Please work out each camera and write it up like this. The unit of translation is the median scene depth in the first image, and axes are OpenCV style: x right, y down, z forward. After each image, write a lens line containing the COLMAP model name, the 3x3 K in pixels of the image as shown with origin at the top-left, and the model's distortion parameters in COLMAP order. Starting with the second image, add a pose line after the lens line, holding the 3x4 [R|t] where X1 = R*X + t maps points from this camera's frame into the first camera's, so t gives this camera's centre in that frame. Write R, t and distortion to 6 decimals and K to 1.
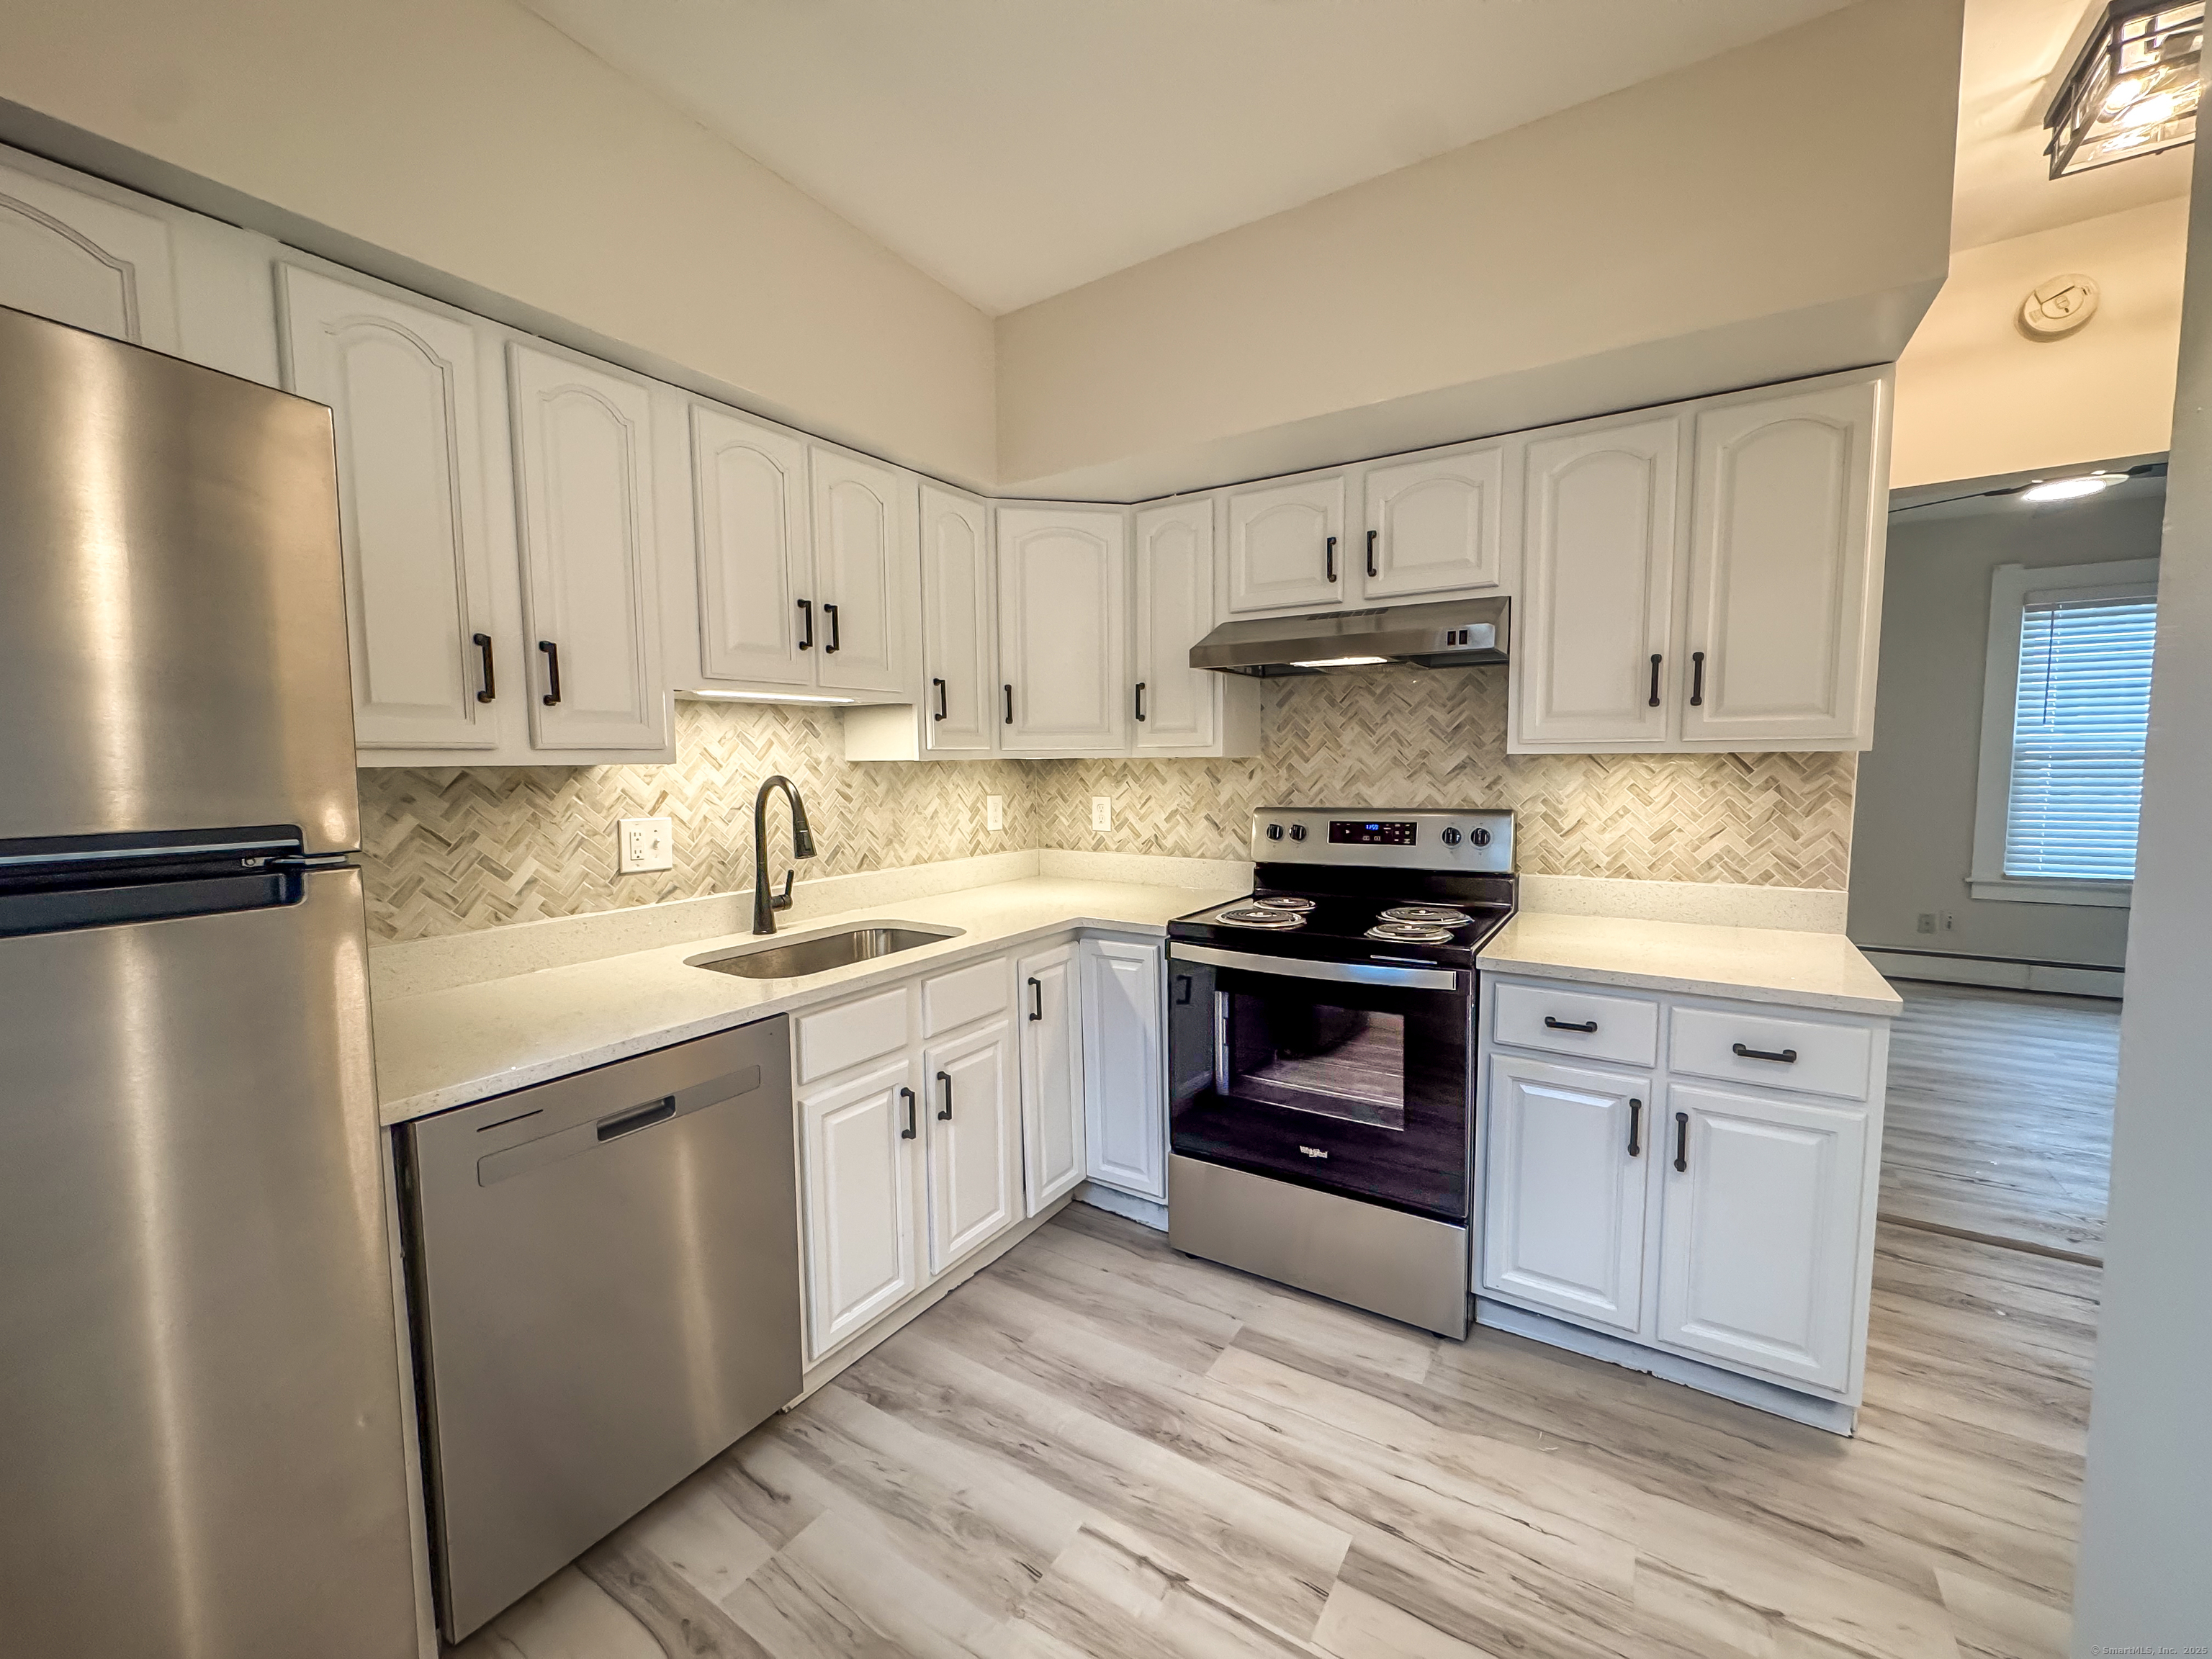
lens RADIAL K [[880.4, 0, 1109.1], [0, 880.4, 828.8], [0, 0, 1]] dist [-0.003966, 0.000725]
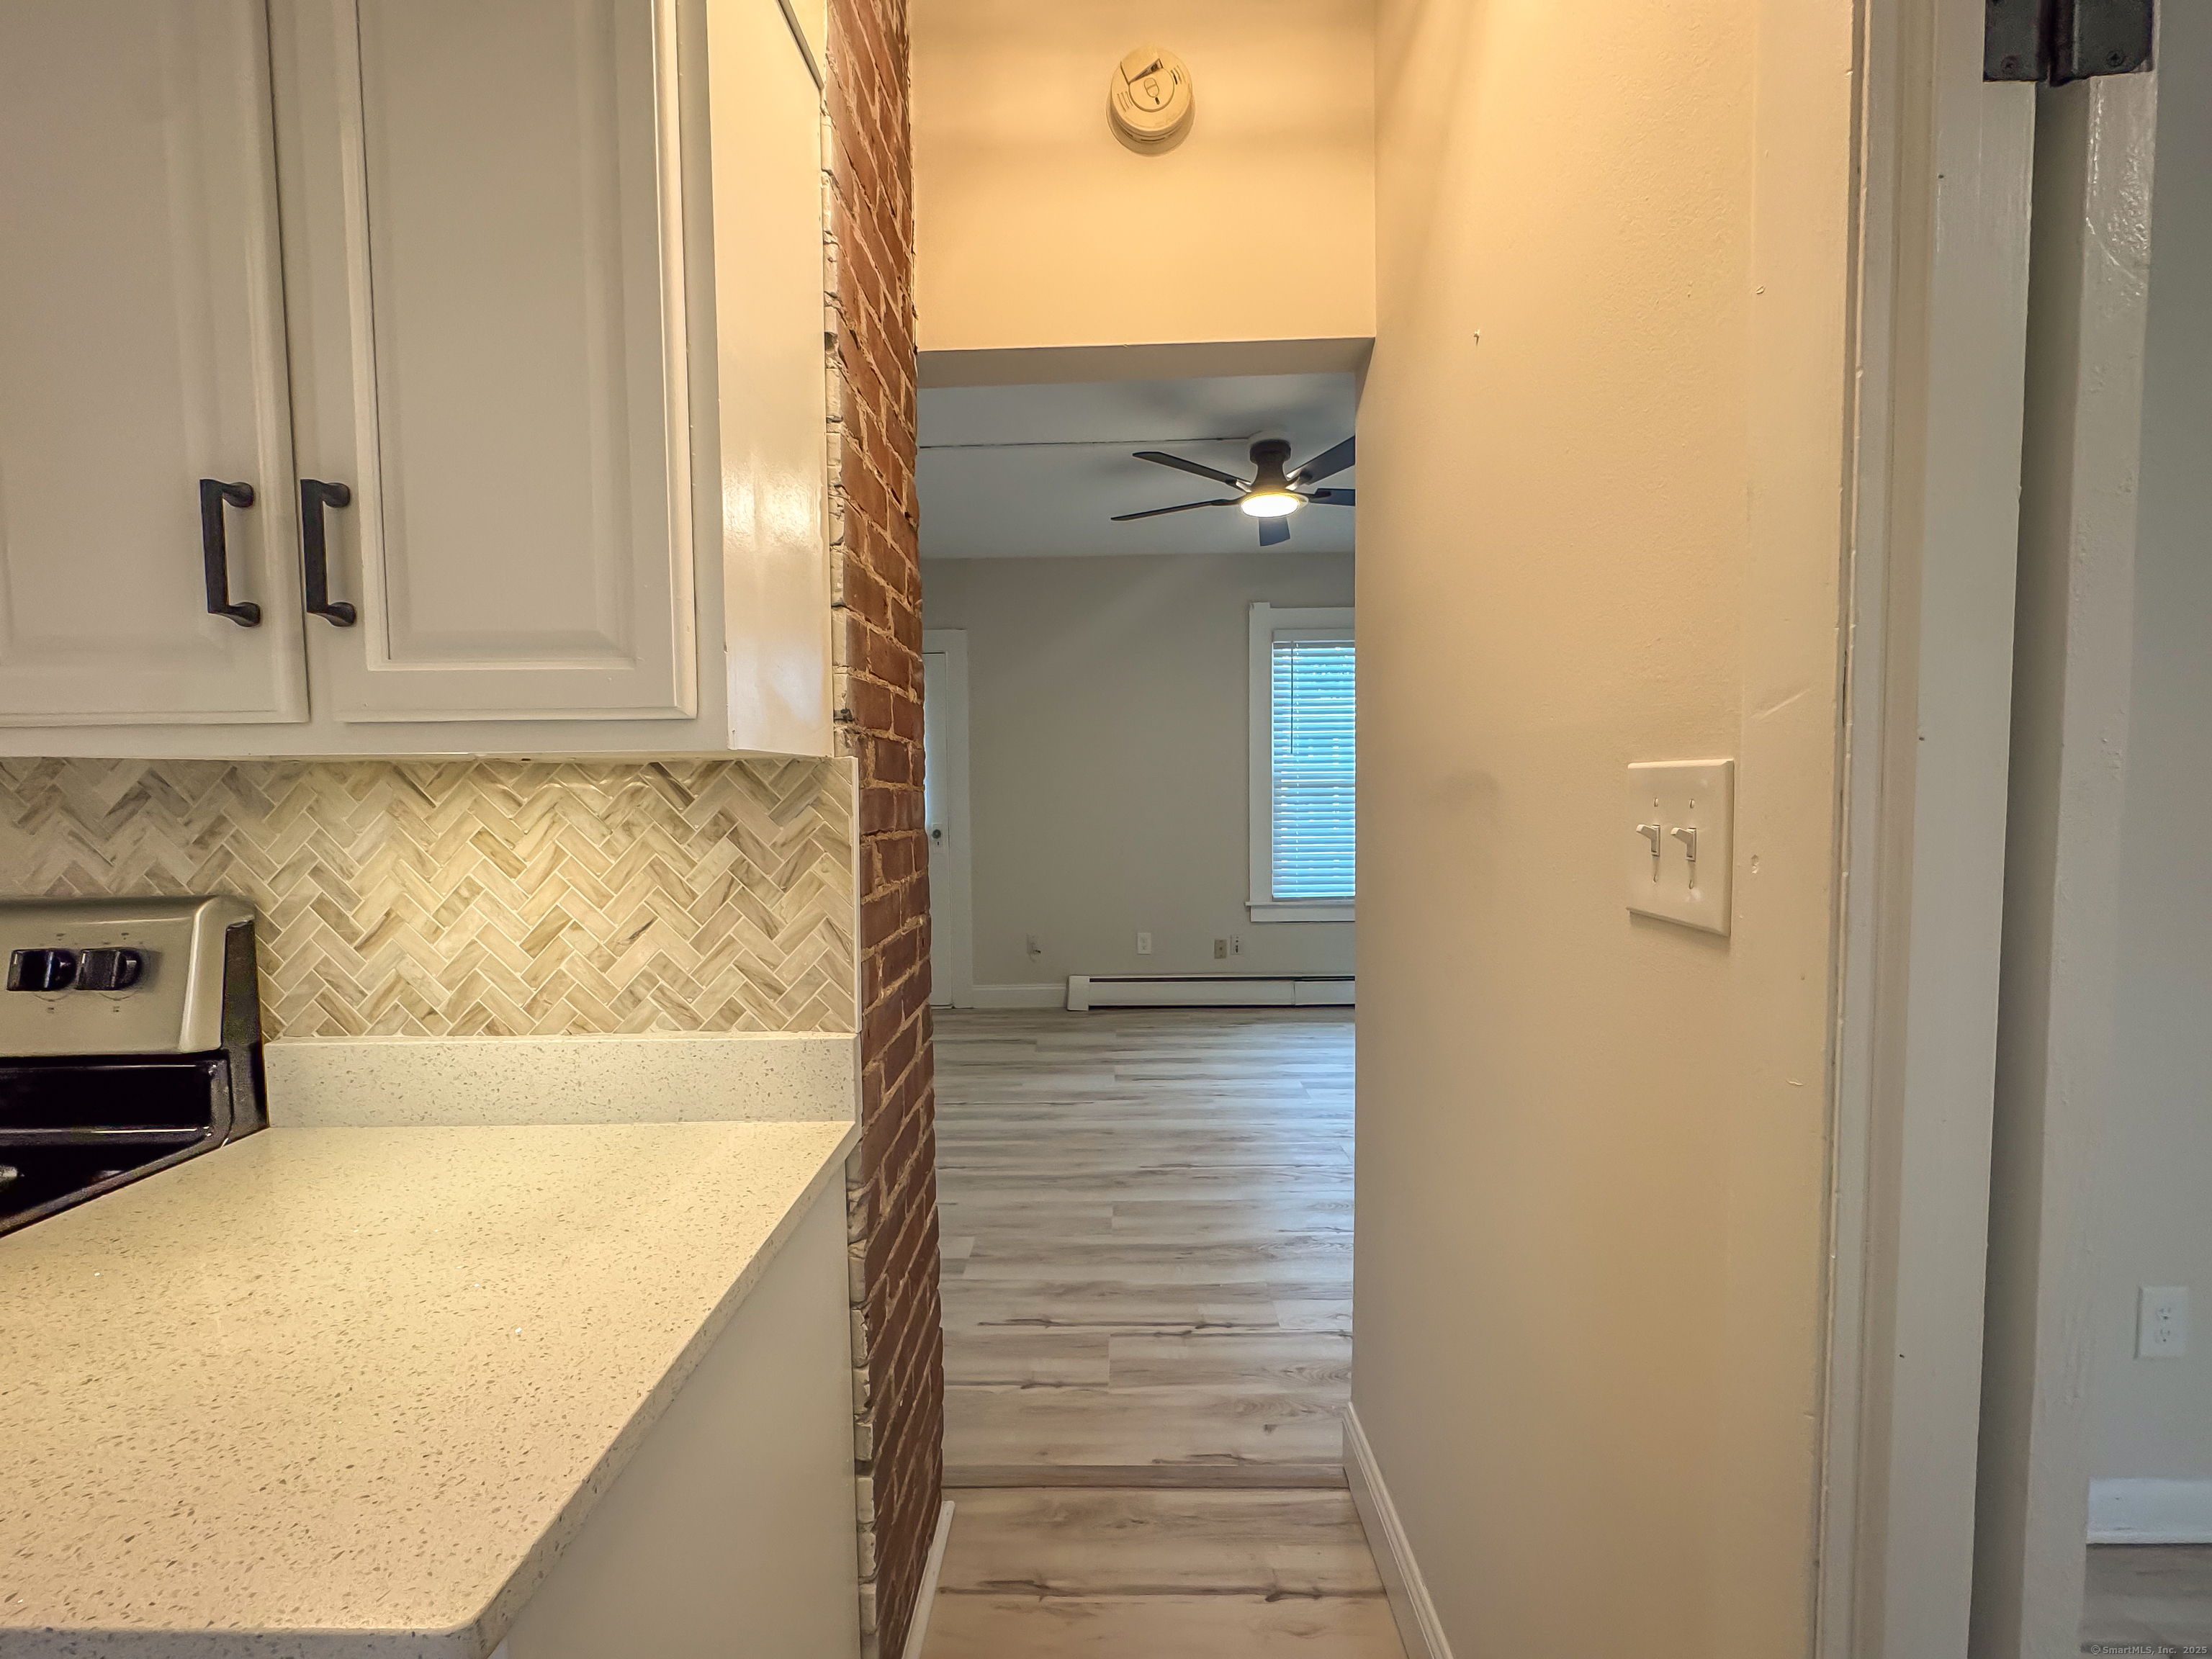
lens RADIAL K [[880.4, 0, 1116.2], [0, 880.4, 827.4], [0, 0, 1]] dist [-0.003966, 0.000725]
pose [[0.844014, -0.023539, 0.535804, 0.097667], [0.044248, 0.998687, -0.025826, -0.004026], [-0.534492, 0.045506, 0.843947, 0.067505]]
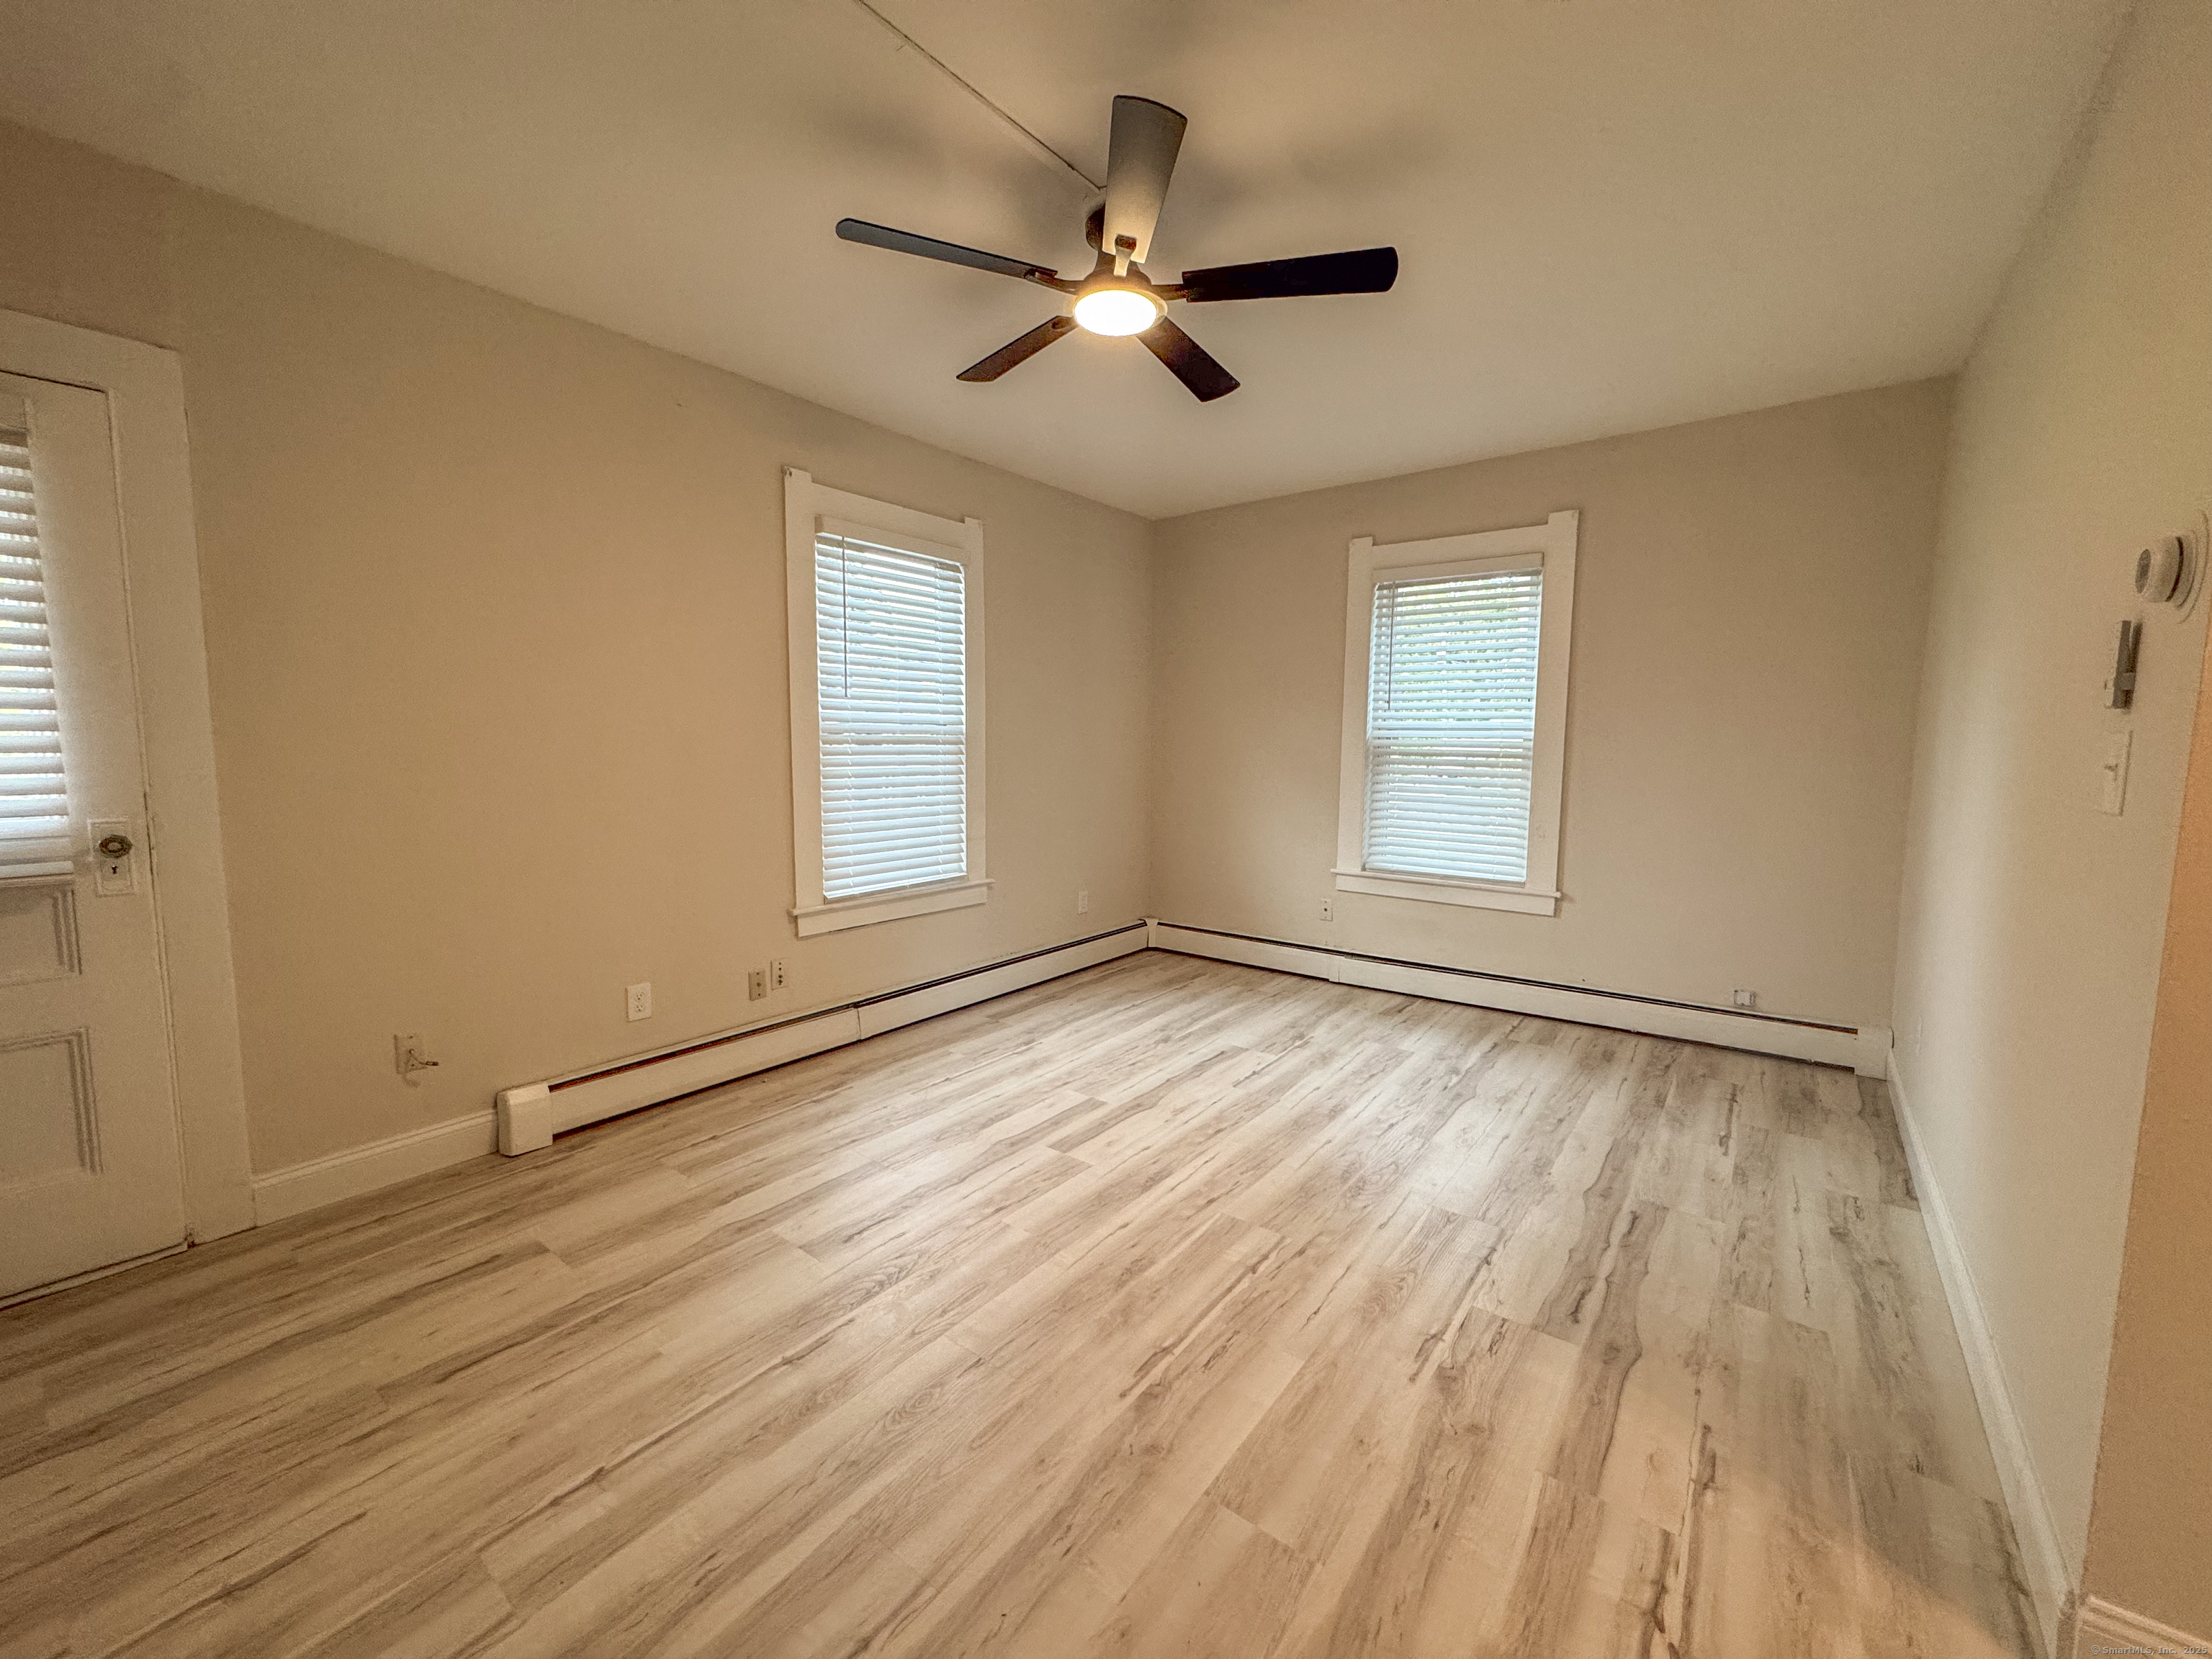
lens RADIAL K [[880.4, 0, 1109.0], [0, 880.4, 819.8], [0, 0, 1]] dist [-0.003966, 0.000725]
pose [[0.085139, -0.076804, 0.993404, 0.098624], [0.072422, 0.994864, 0.070710, -0.027667], [-0.993734, 0.065924, 0.090264, 0.372487]]
